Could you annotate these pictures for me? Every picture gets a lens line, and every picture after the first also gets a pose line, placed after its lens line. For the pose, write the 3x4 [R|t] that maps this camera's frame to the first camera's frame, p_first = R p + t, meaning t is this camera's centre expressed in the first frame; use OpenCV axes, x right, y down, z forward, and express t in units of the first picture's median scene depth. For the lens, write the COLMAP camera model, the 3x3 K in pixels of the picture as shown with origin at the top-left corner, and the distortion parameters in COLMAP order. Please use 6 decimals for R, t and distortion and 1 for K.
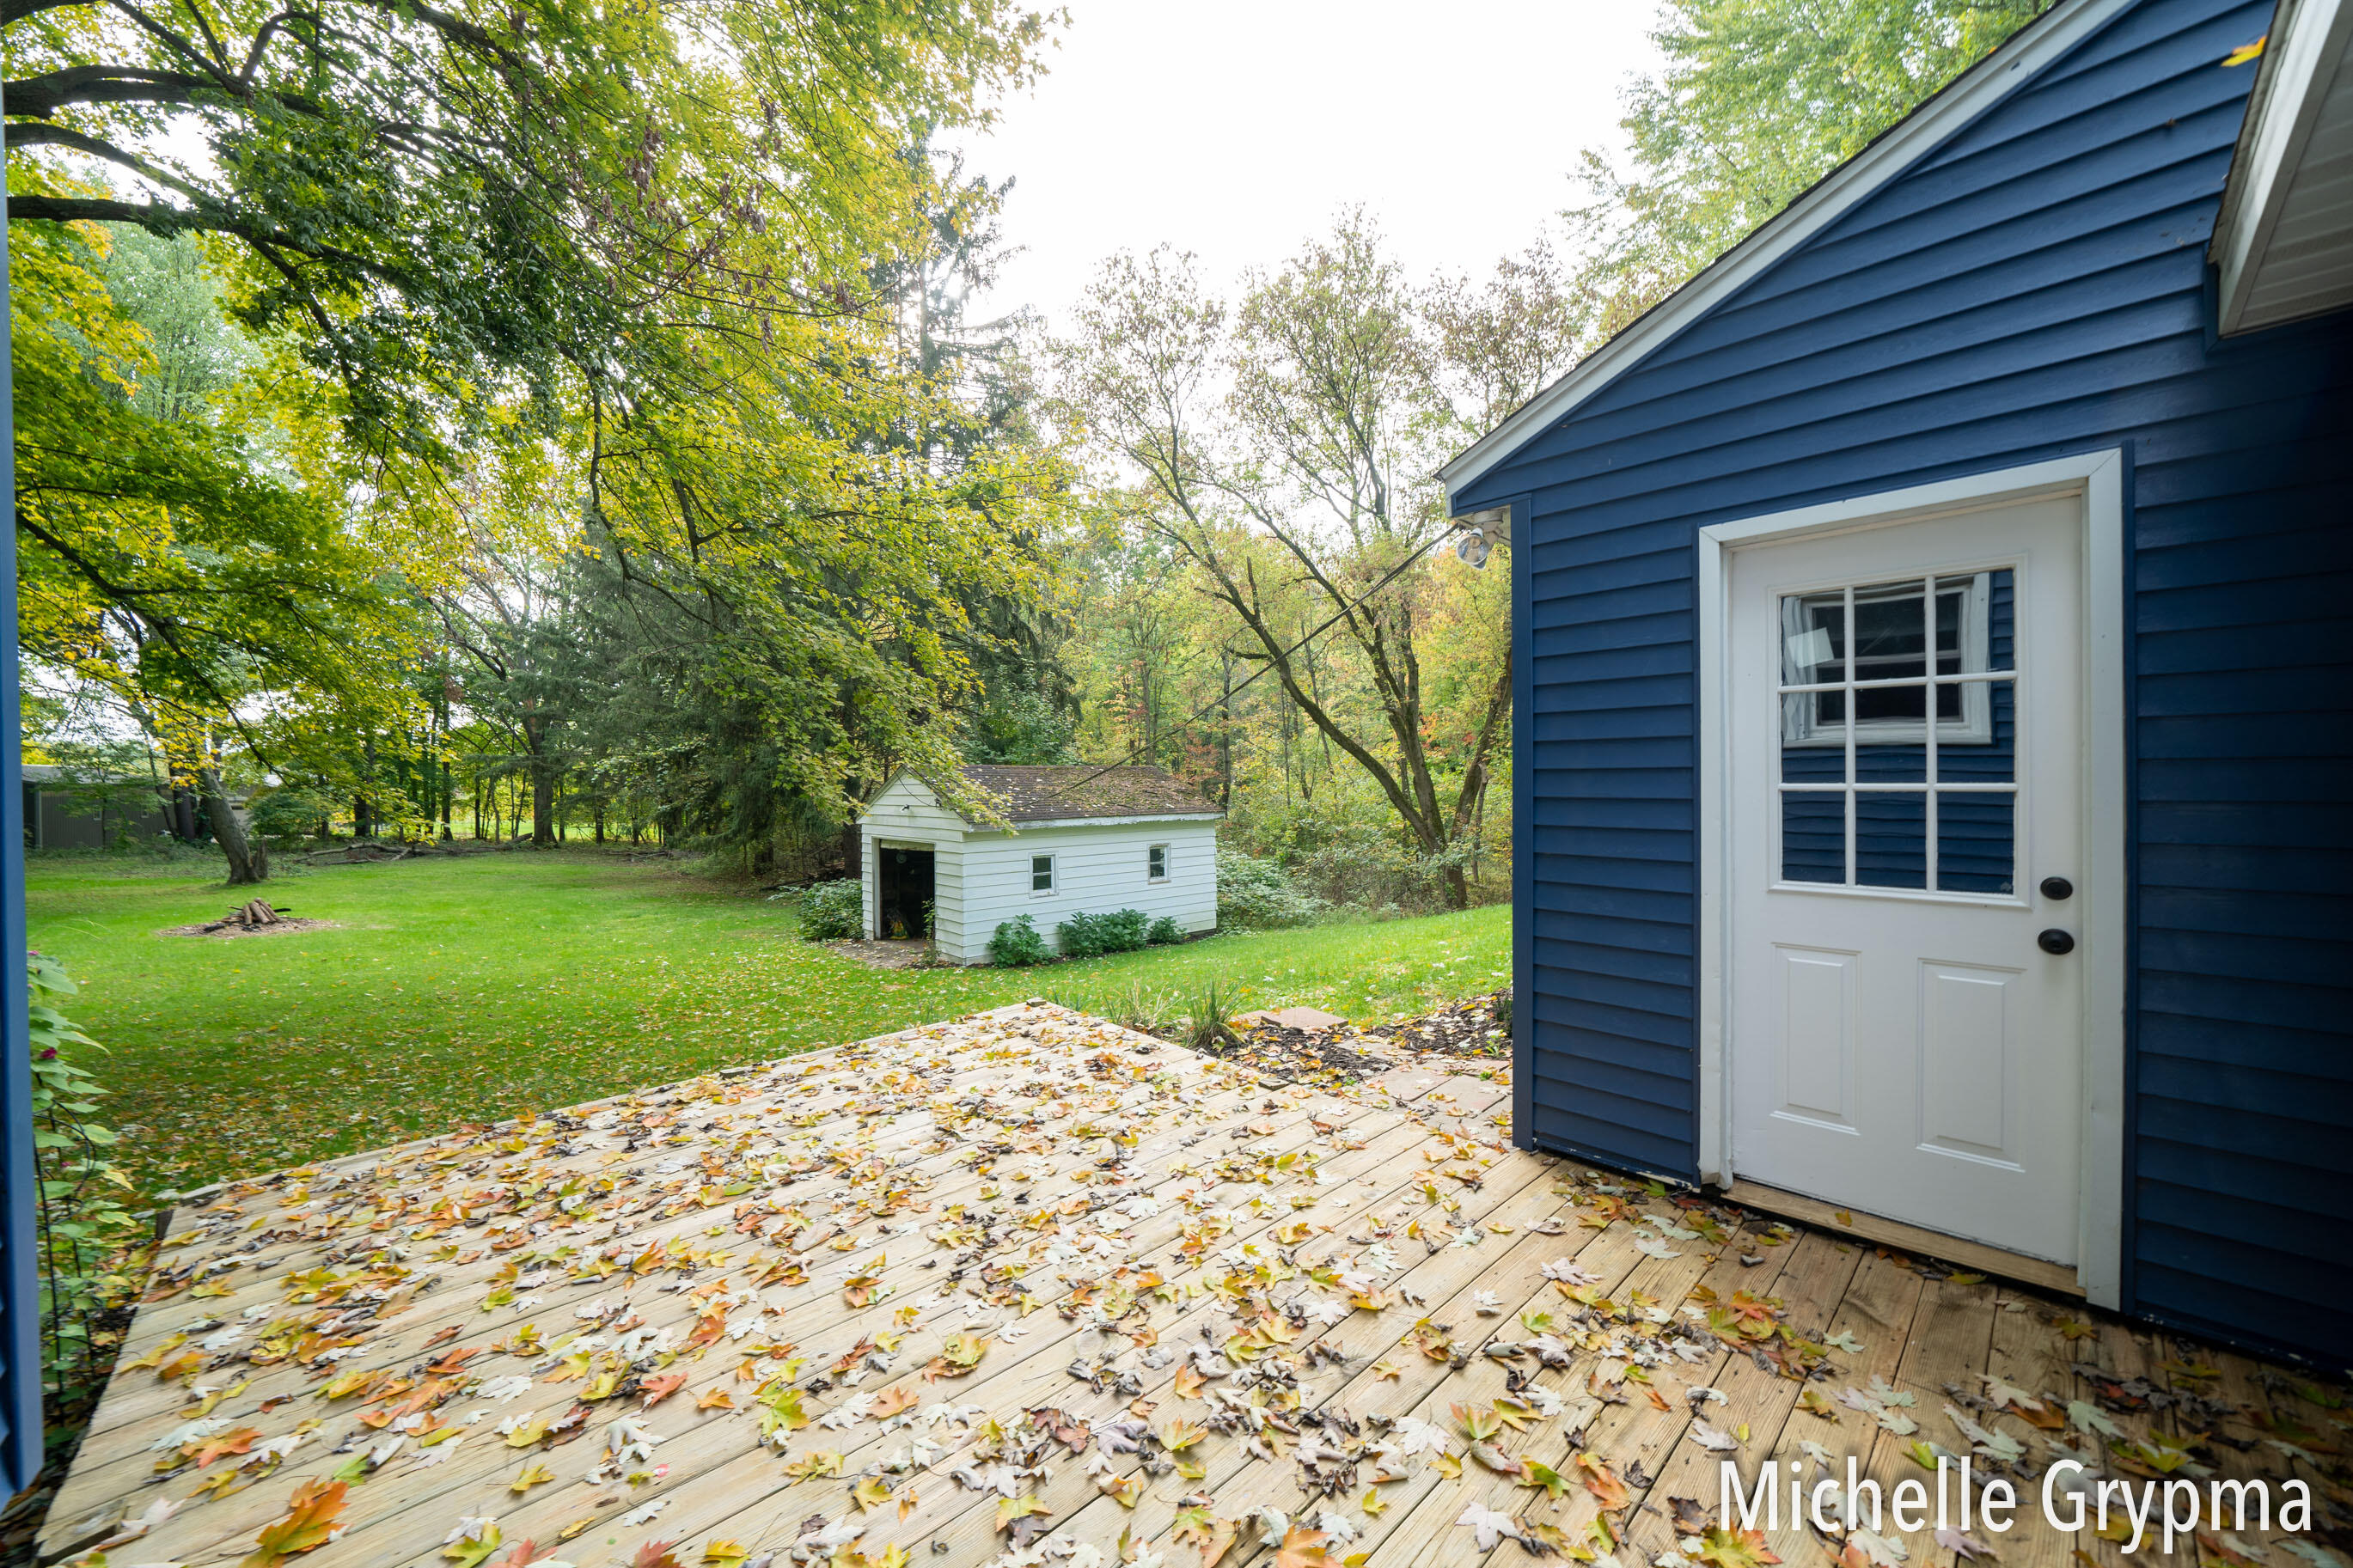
lens RADIAL K [[860.5, 0, 1164.1], [0, 860.5, 780.3], [0, 0, 1]] dist [-0.015799, 0.001607]
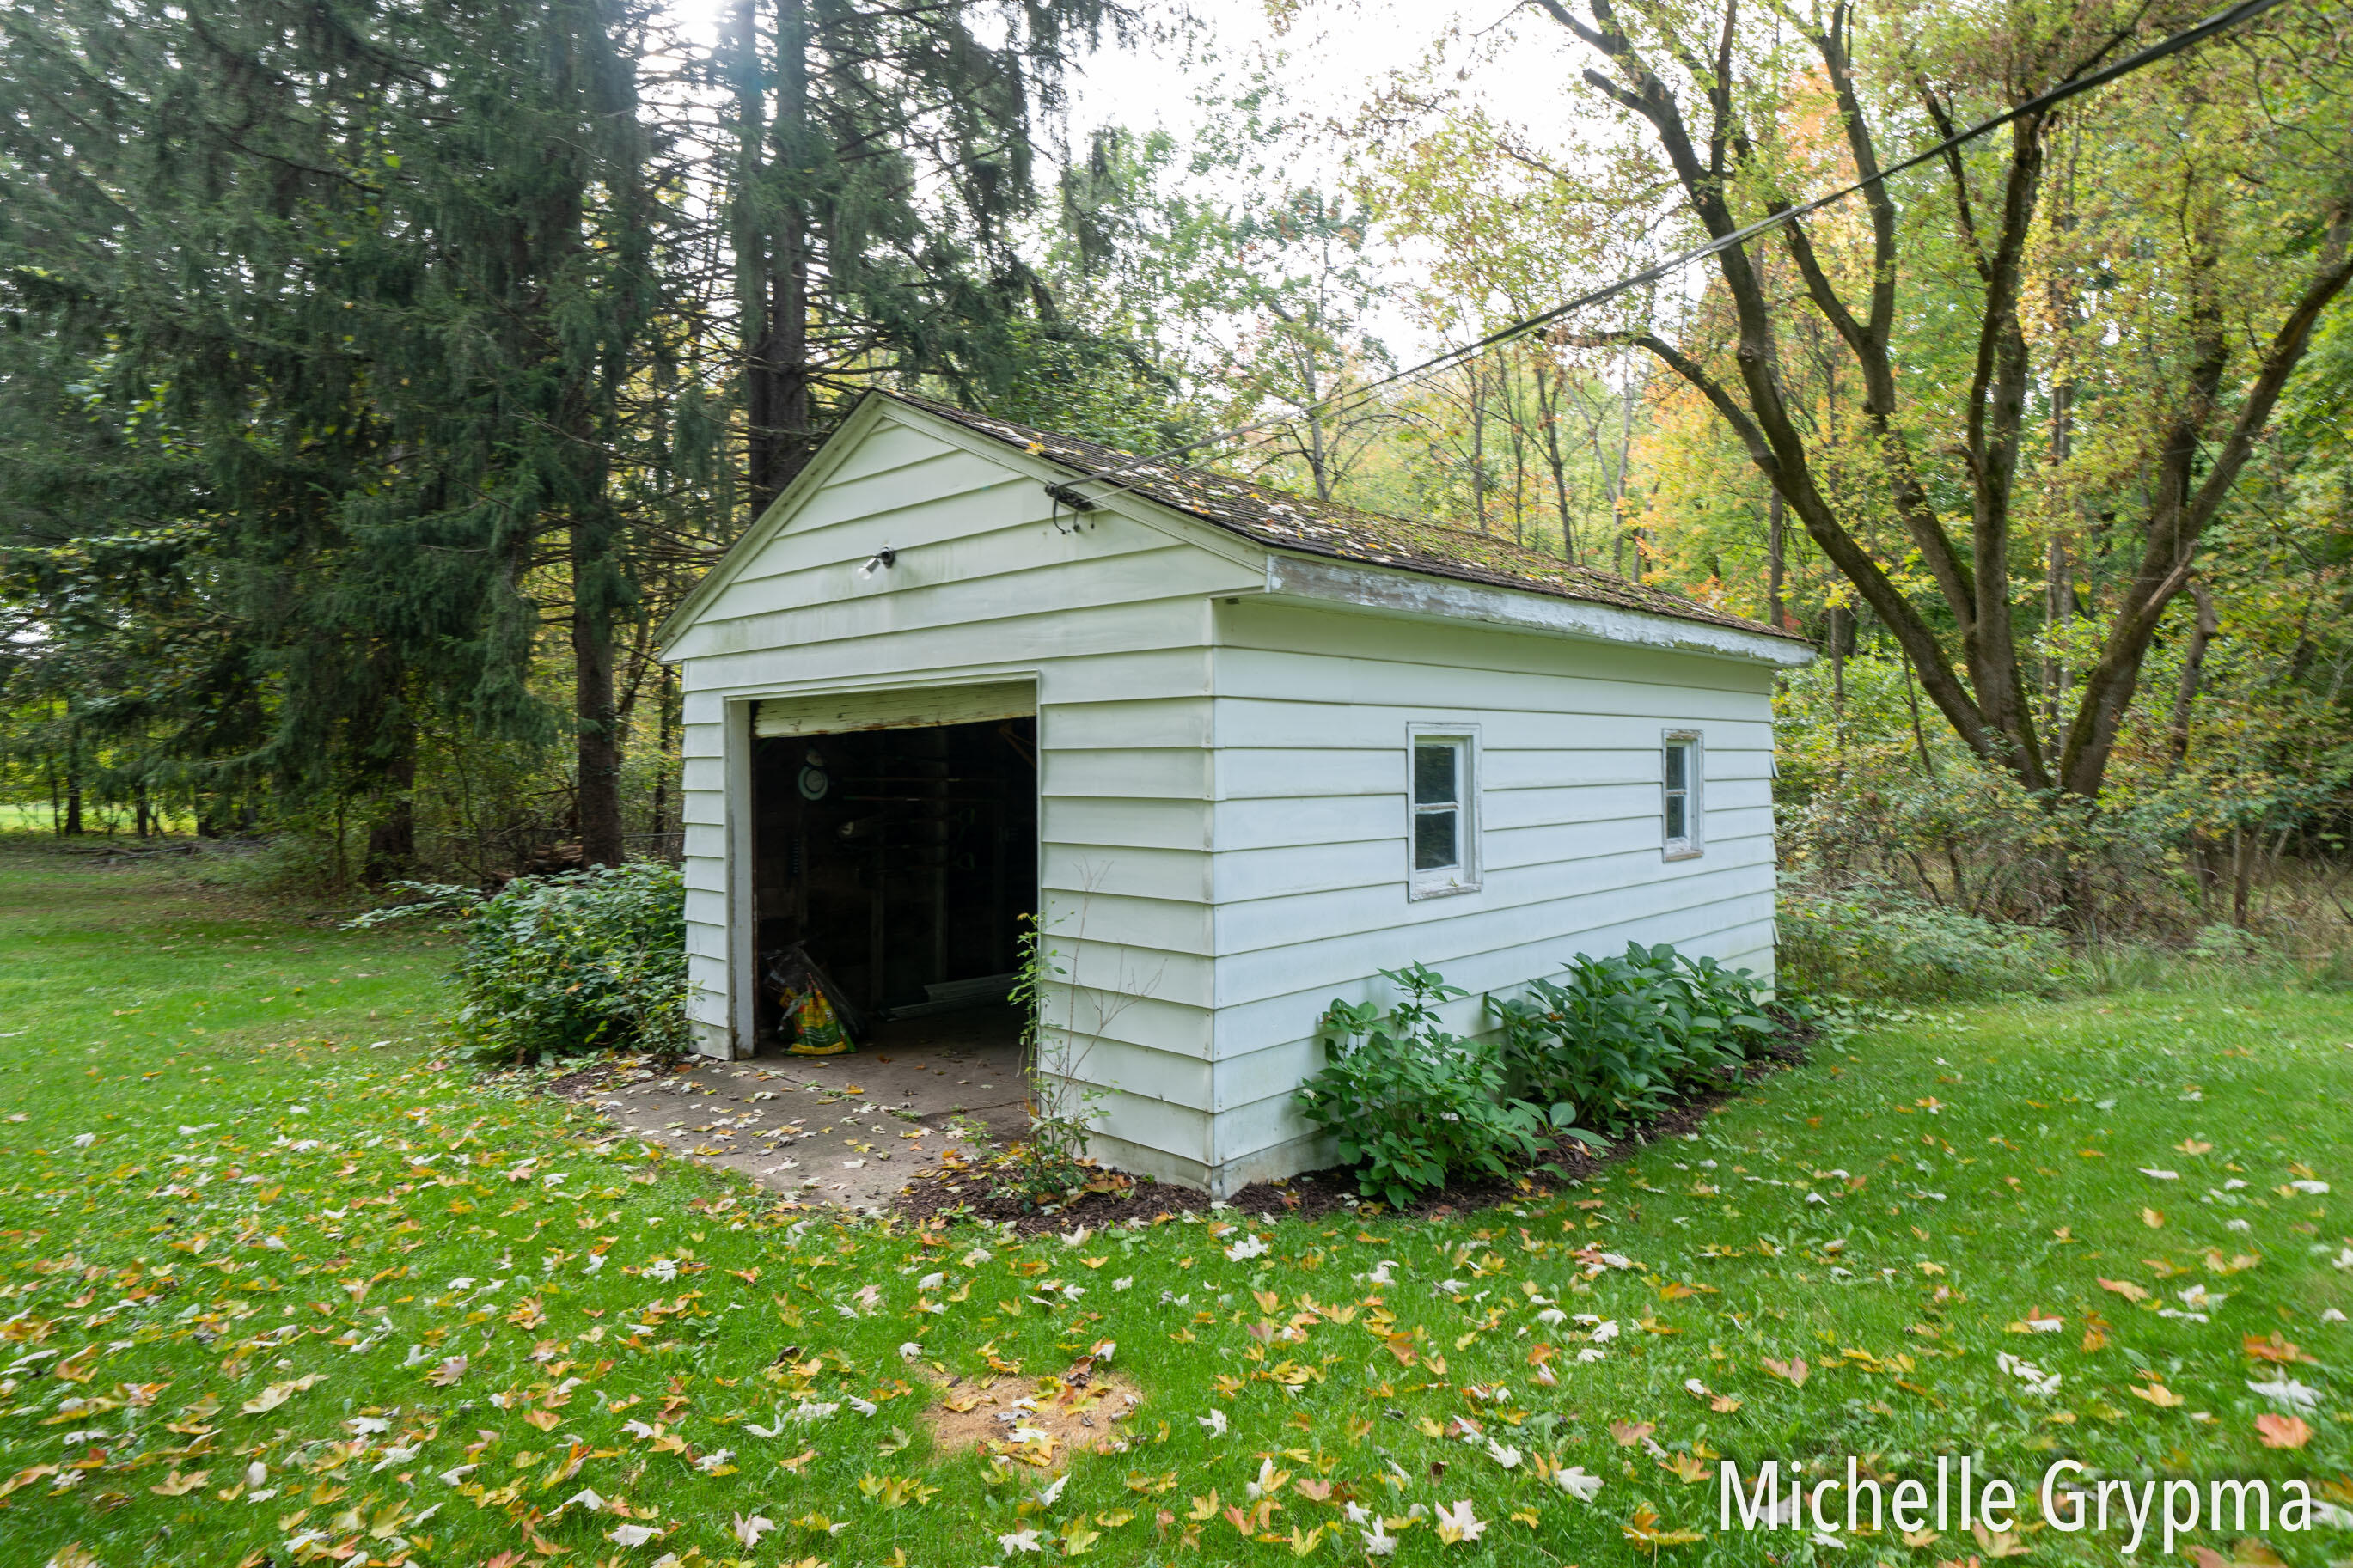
lens RADIAL K [[1273.9, 0, 1175.8], [0, 1273.9, 783.4], [0, 0, 1]] dist [0.006622, 0.000801]
pose [[0.995582, 0.001064, 0.093889, -0.223908], [-0.002892, 0.999809, 0.019331, 0.082514], [-0.093850, -0.019517, 0.995395, 0.548013]]
